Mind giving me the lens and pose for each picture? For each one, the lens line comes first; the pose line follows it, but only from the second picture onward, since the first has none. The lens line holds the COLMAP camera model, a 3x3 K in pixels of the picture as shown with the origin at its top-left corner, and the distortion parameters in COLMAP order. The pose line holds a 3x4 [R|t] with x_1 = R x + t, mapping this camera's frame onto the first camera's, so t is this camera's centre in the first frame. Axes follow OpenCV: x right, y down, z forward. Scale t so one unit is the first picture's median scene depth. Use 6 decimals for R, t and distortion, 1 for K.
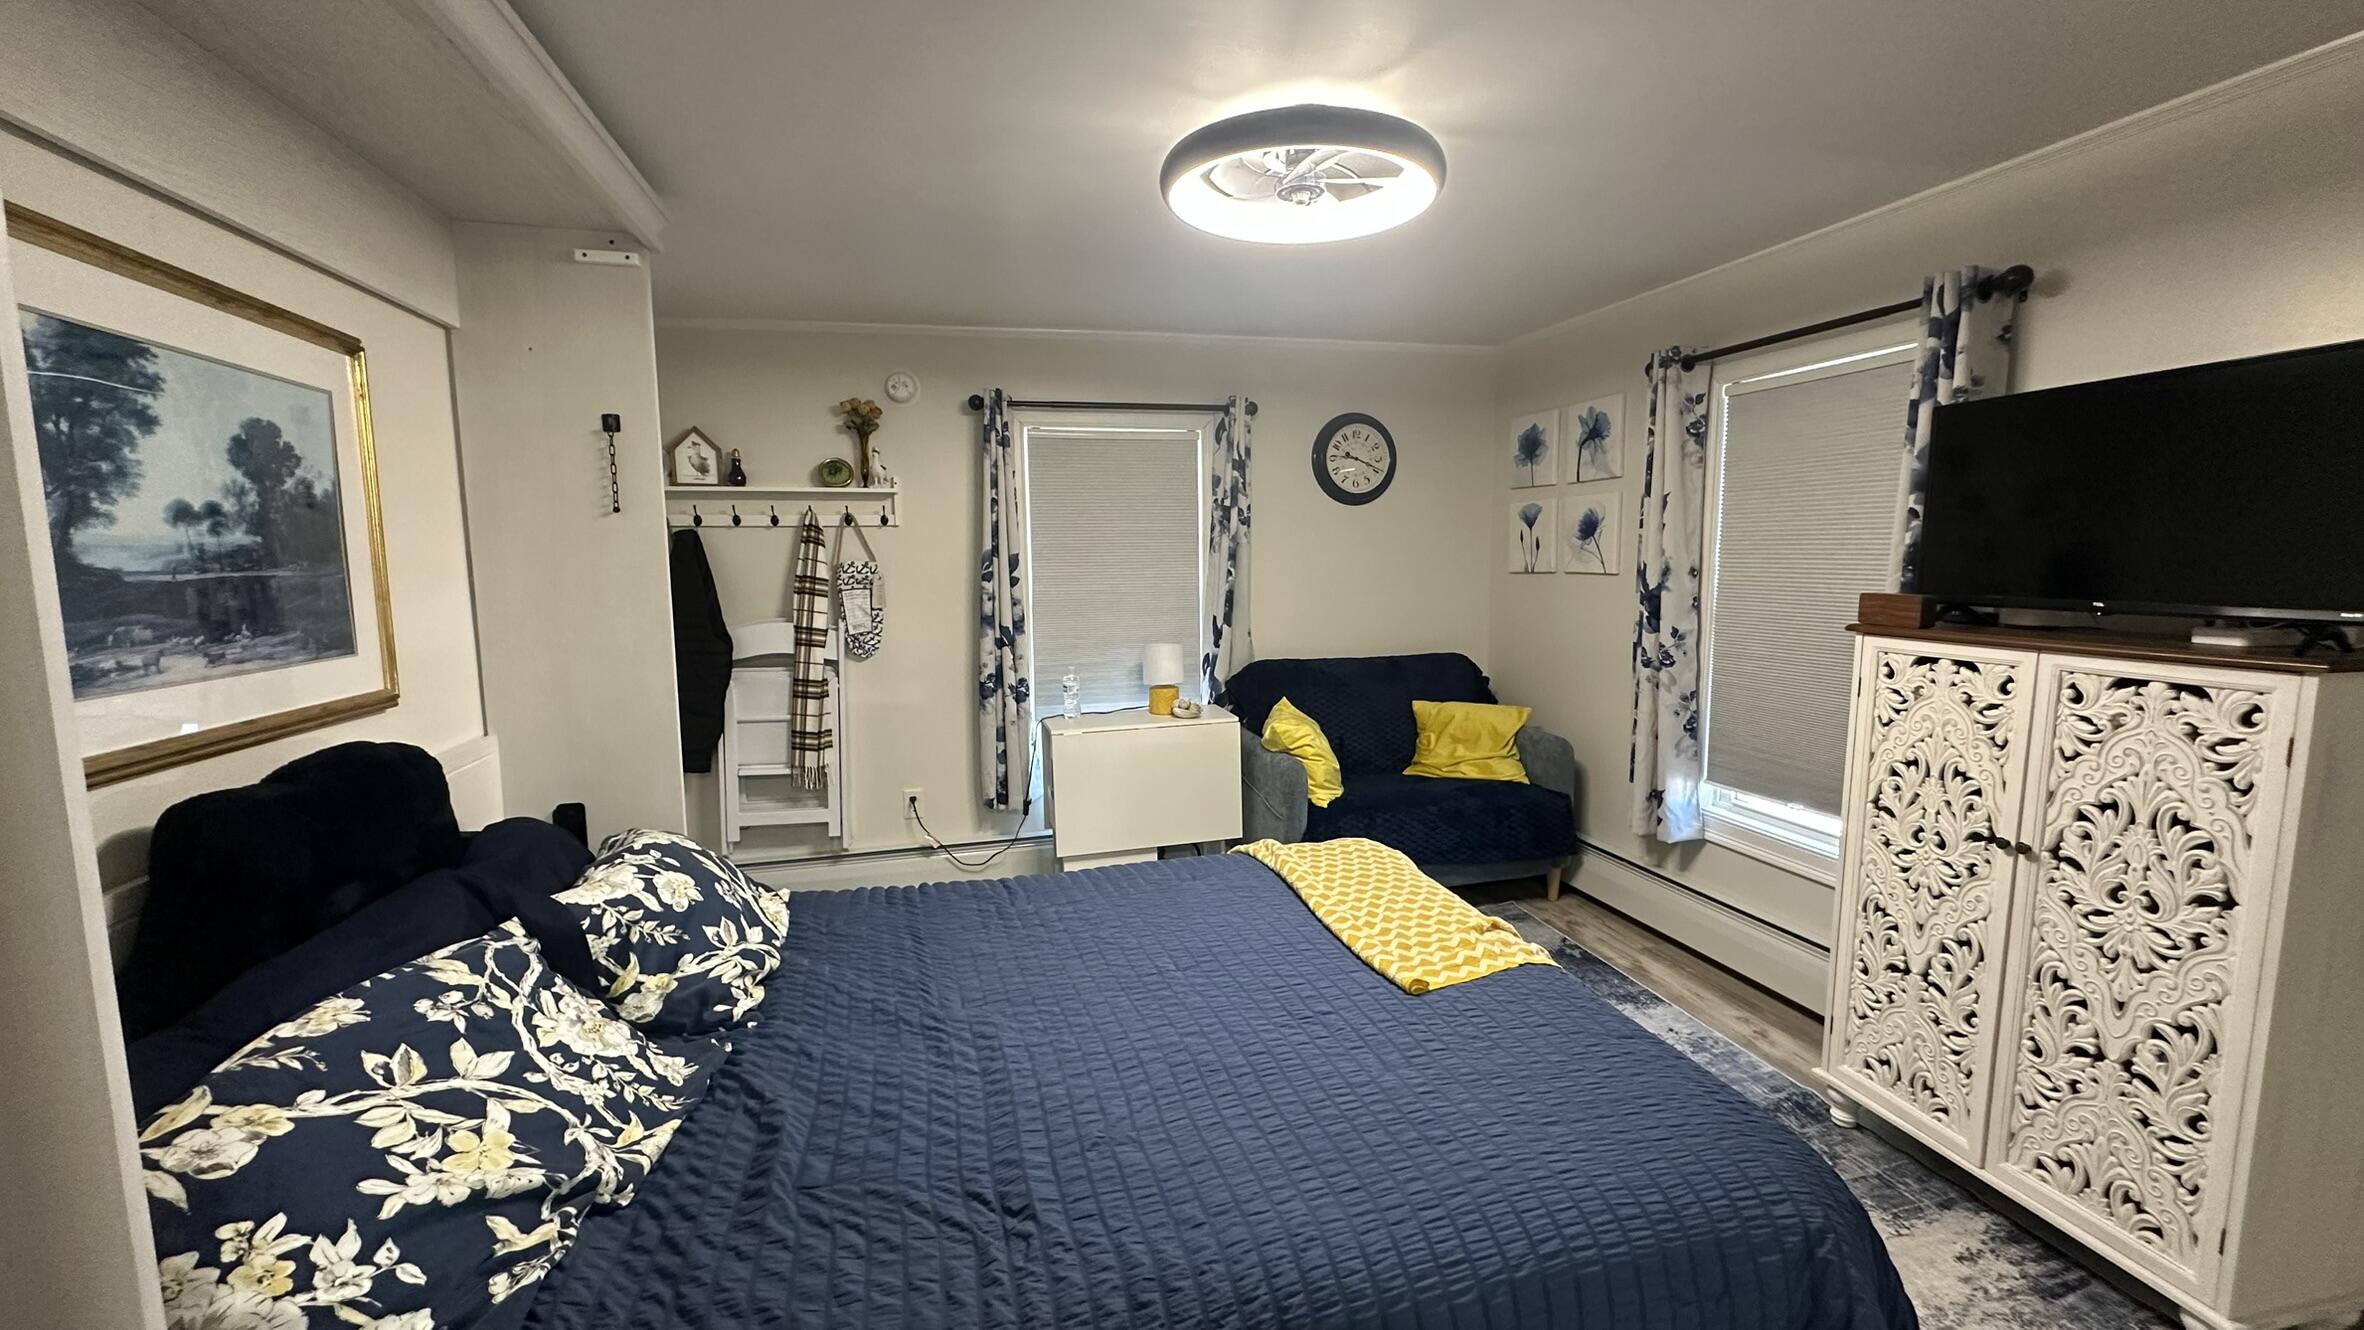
lens RADIAL K [[943.5, 0, 1181.7], [0, 943.5, 667.3], [0, 0, 1]] dist [-0.000570, -0.000075]
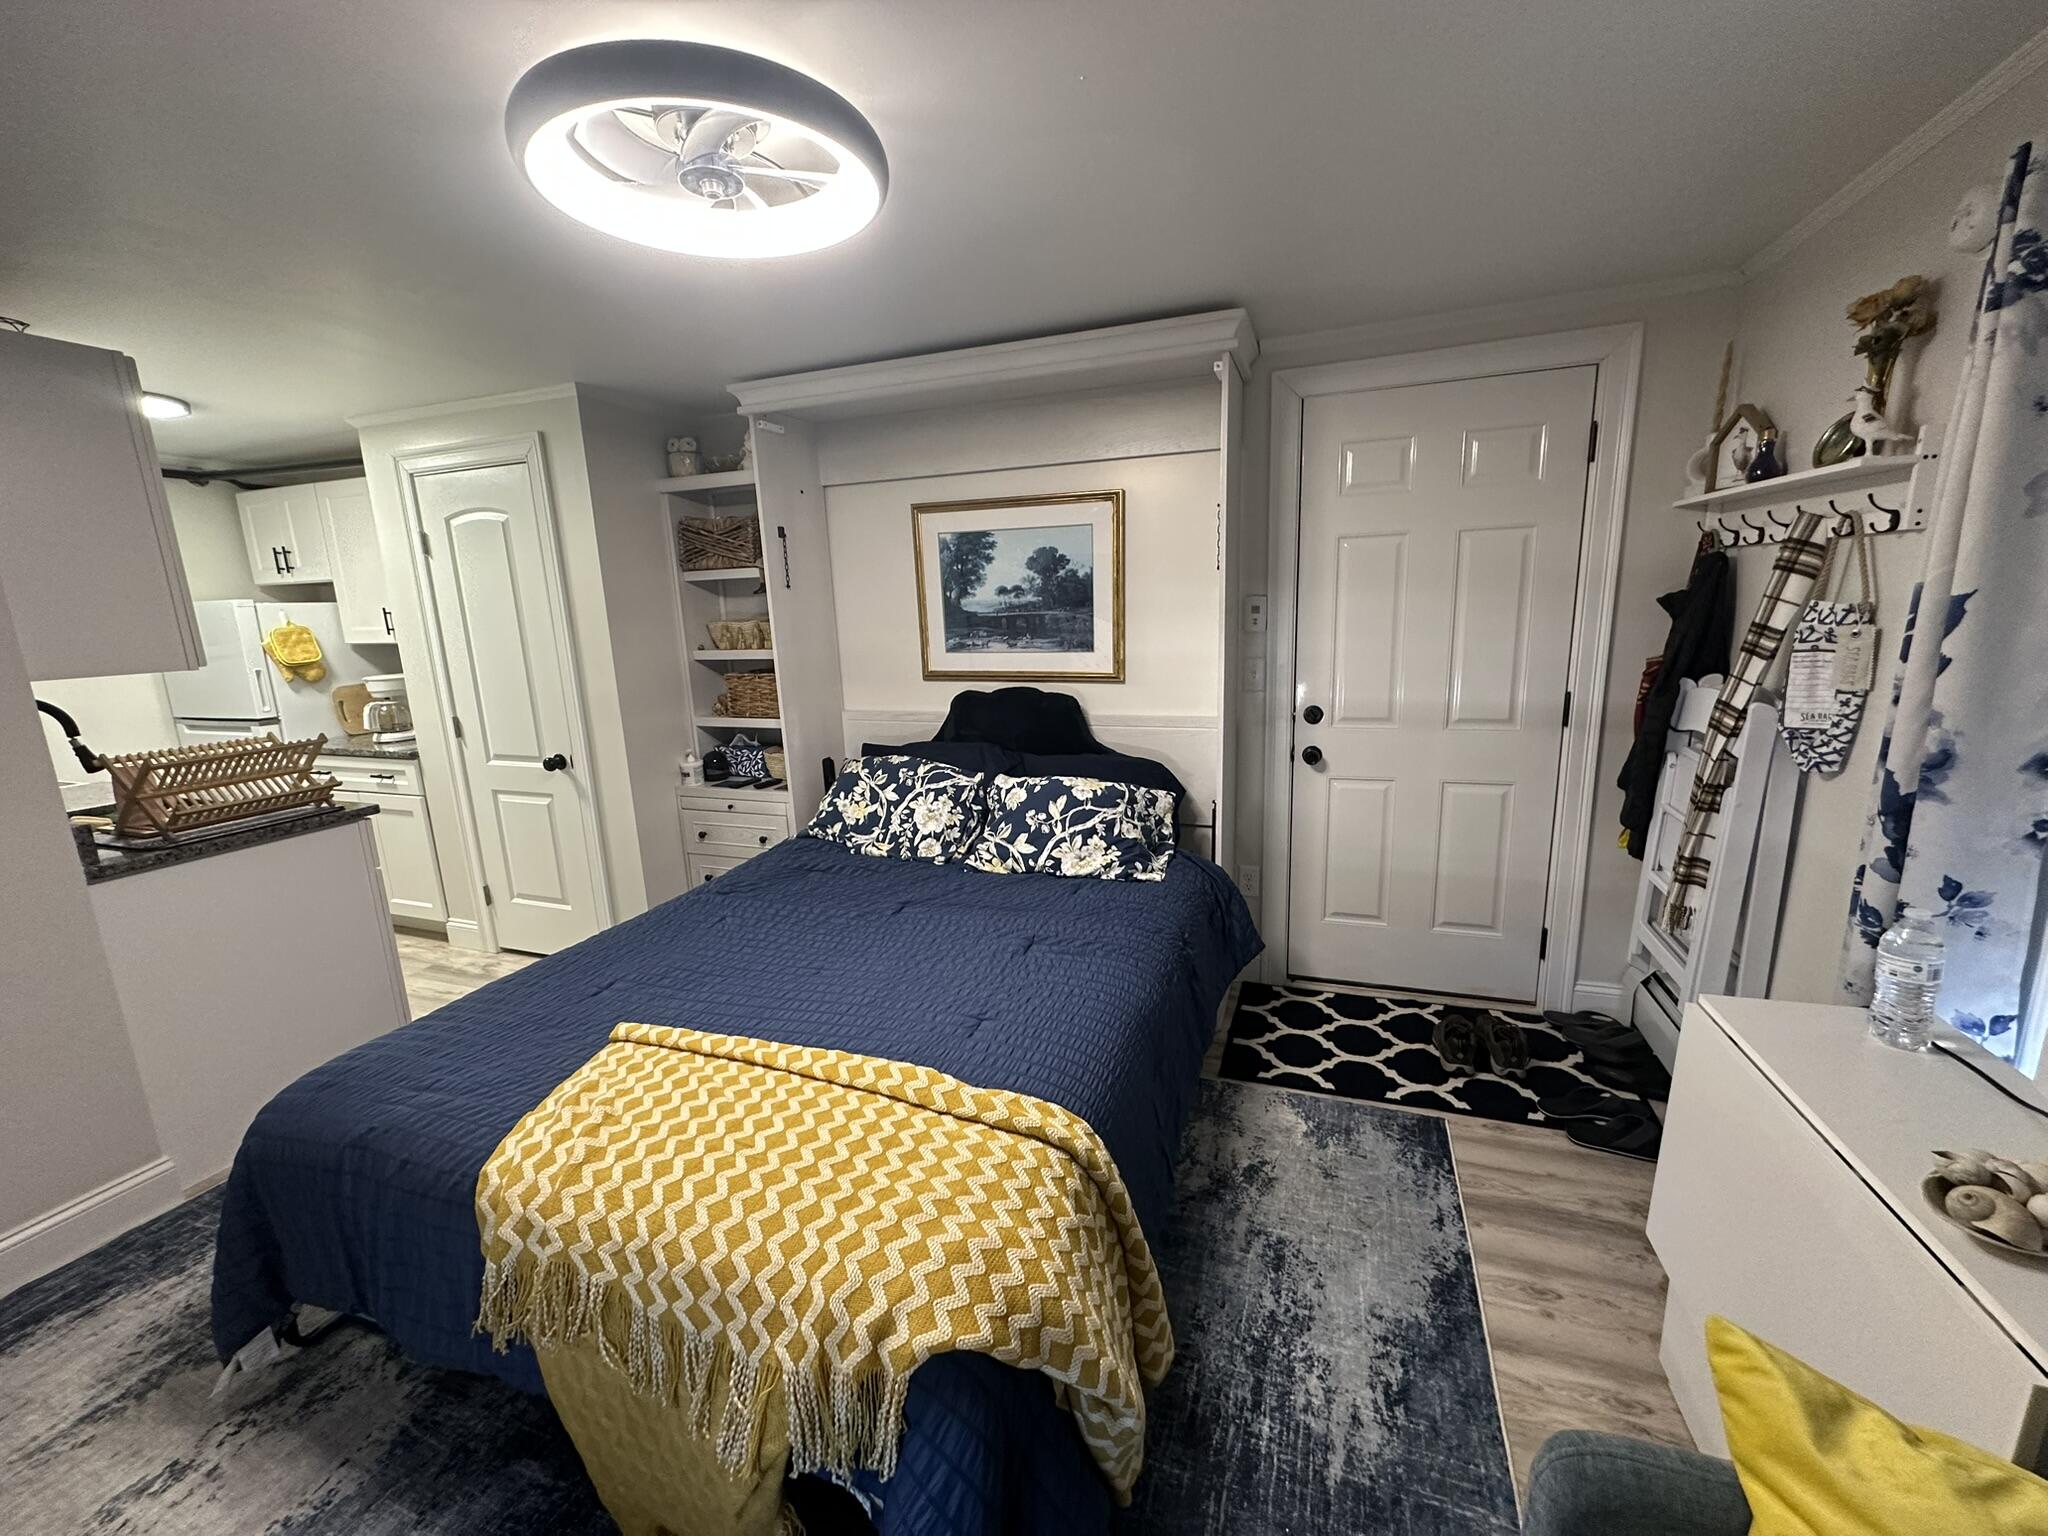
lens RADIAL K [[815.4, 0, 1019.5], [0, 815.4, 775.7], [0, 0, 1]] dist [0.001929, 0.000224]
pose [[-0.565565, 0.202138, -0.799548, 0.900982], [-0.062661, 0.956162, 0.286056, -0.325851], [0.822320, 0.211883, -0.528106, 2.371097]]
